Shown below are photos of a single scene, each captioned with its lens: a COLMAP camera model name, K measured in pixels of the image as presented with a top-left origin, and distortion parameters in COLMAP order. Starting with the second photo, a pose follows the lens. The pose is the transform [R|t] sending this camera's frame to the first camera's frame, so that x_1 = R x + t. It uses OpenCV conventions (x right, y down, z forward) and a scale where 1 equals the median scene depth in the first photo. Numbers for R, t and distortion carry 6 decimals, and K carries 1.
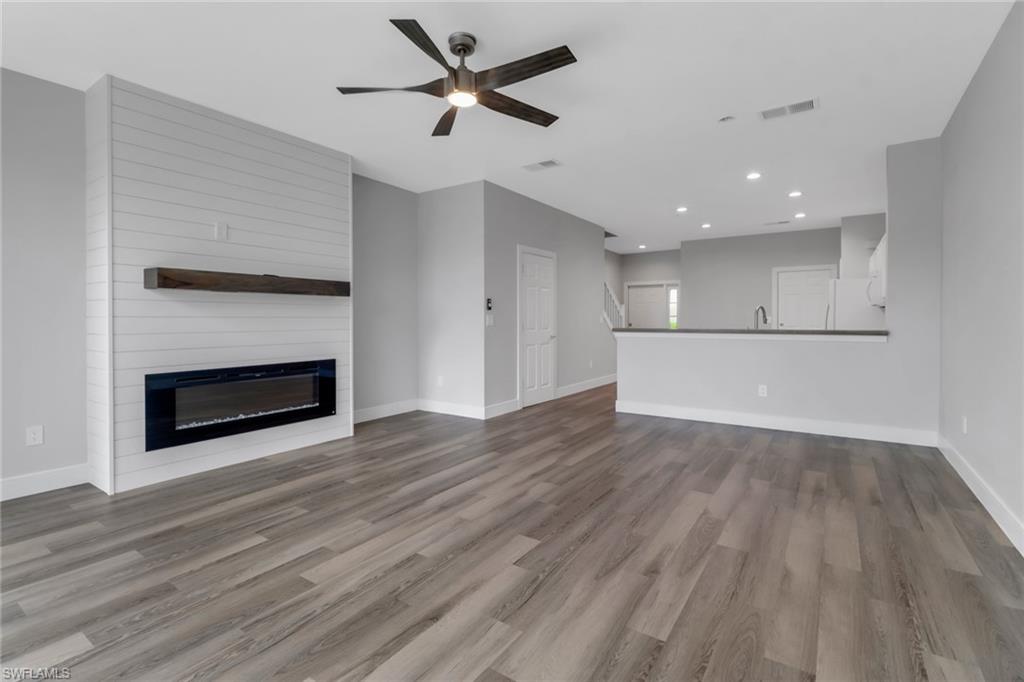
lens RADIAL K [[495.8, 0, 490.9], [0, 495.8, 323.7], [0, 0, 1]] dist [0.004656, -0.006083]
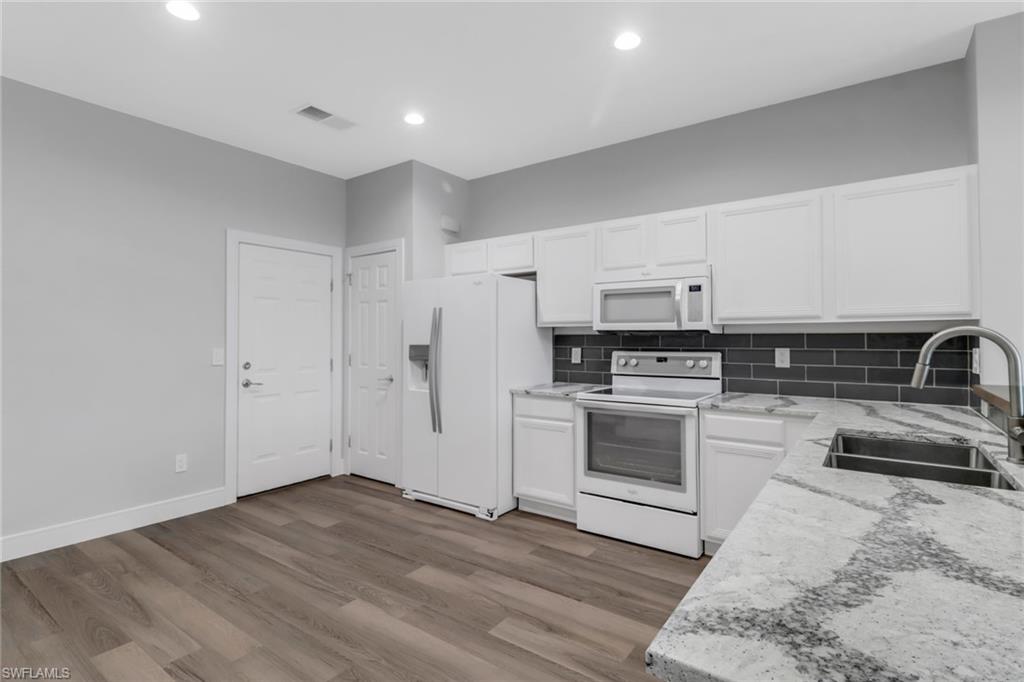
lens RADIAL K [[489.8, 0, 516.7], [0, 489.8, 323.9], [0, 0, 1]] dist [0.000098, -0.001490]
pose [[0.002244, 0.032564, 0.999467, 0.492771], [0.011312, 0.999405, -0.032588, -0.052851], [-0.999933, 0.011379, 0.001874, 2.254726]]
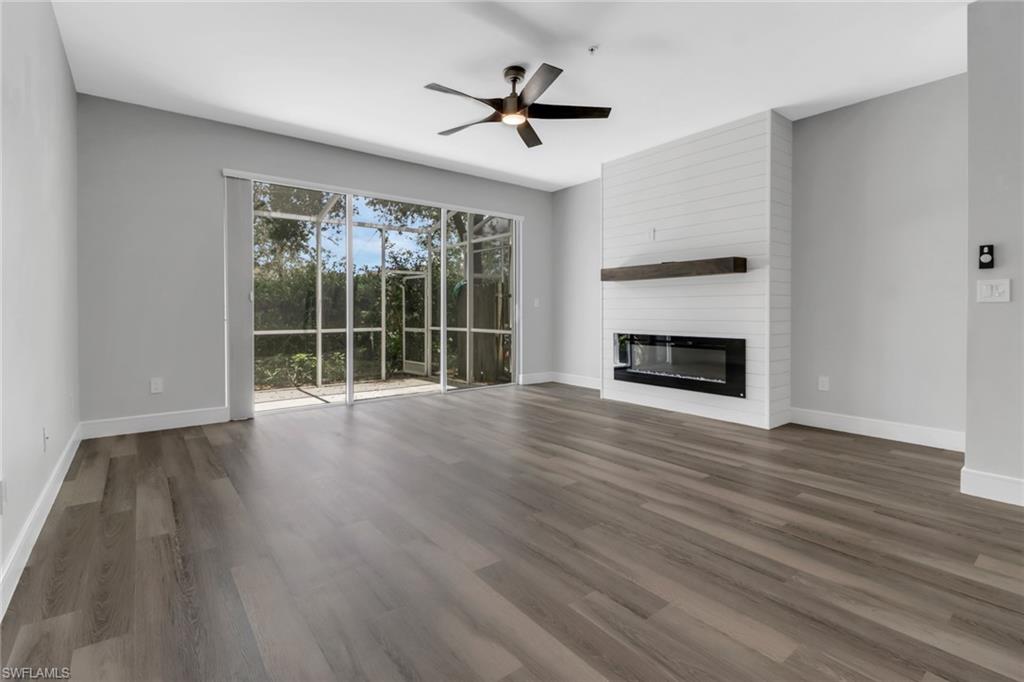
lens RADIAL K [[481.5, 0, 510.8], [0, 481.5, 315.3], [0, 0, 1]] dist [0.002128, -0.000313]
pose [[-0.302248, 0.014430, -0.953120, 1.048606], [-0.011867, 0.999751, 0.018900, 0.020348], [0.953156, 0.017023, -0.302001, 1.286711]]
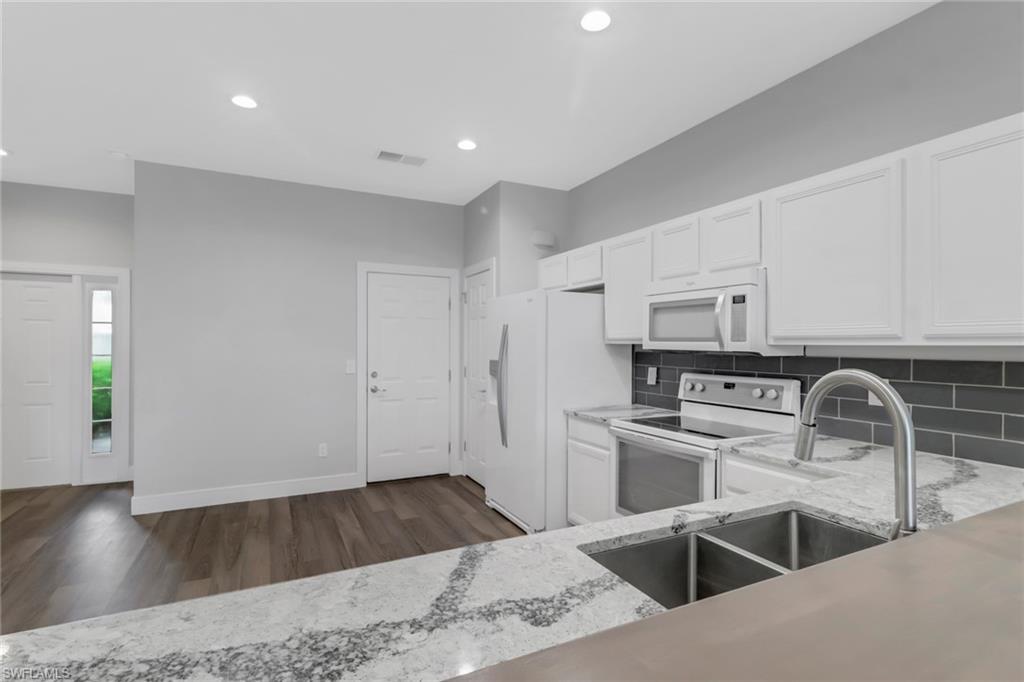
lens RADIAL K [[495.7, 0, 526.3], [0, 495.7, 340.6], [0, 0, 1]] dist [0.001640, -0.001058]
pose [[0.465841, 0.010328, 0.884808, 0.615106], [0.003252, 0.999905, -0.013383, -0.076849], [-0.884862, 0.009112, 0.465764, 1.837050]]
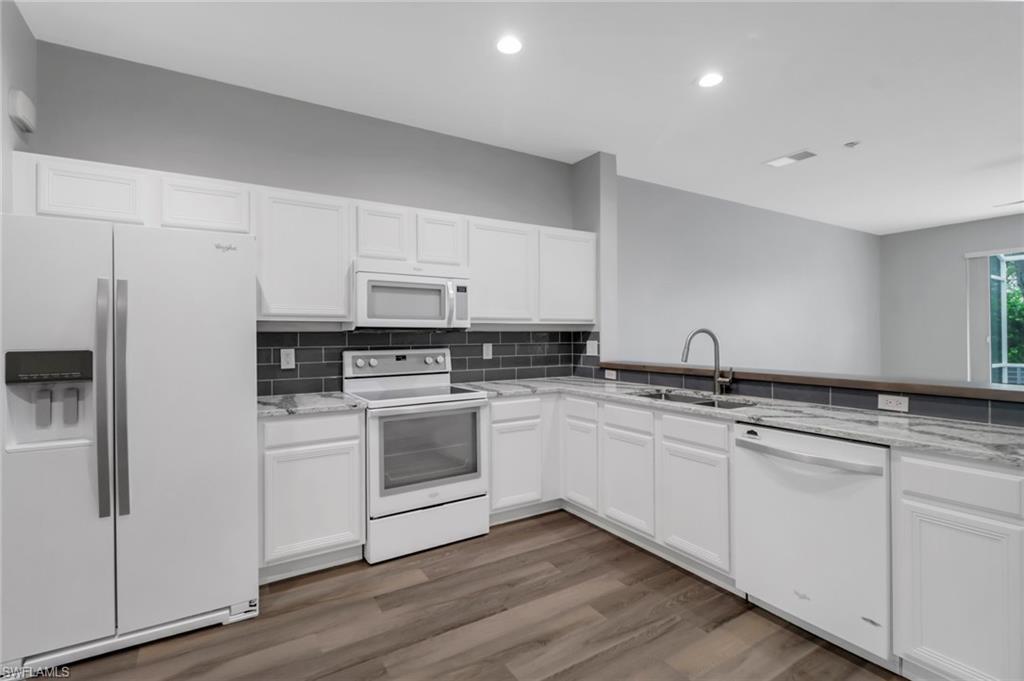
lens RADIAL K [[479.2, 0, 507.0], [0, 479.2, 331.5], [0, 0, 1]] dist [0.014054, -0.015634]
pose [[-0.921477, 0.011274, 0.388270, 0.973641], [0.013052, 0.999913, 0.001943, -0.061198], [-0.388215, 0.006858, -0.921543, 2.806717]]
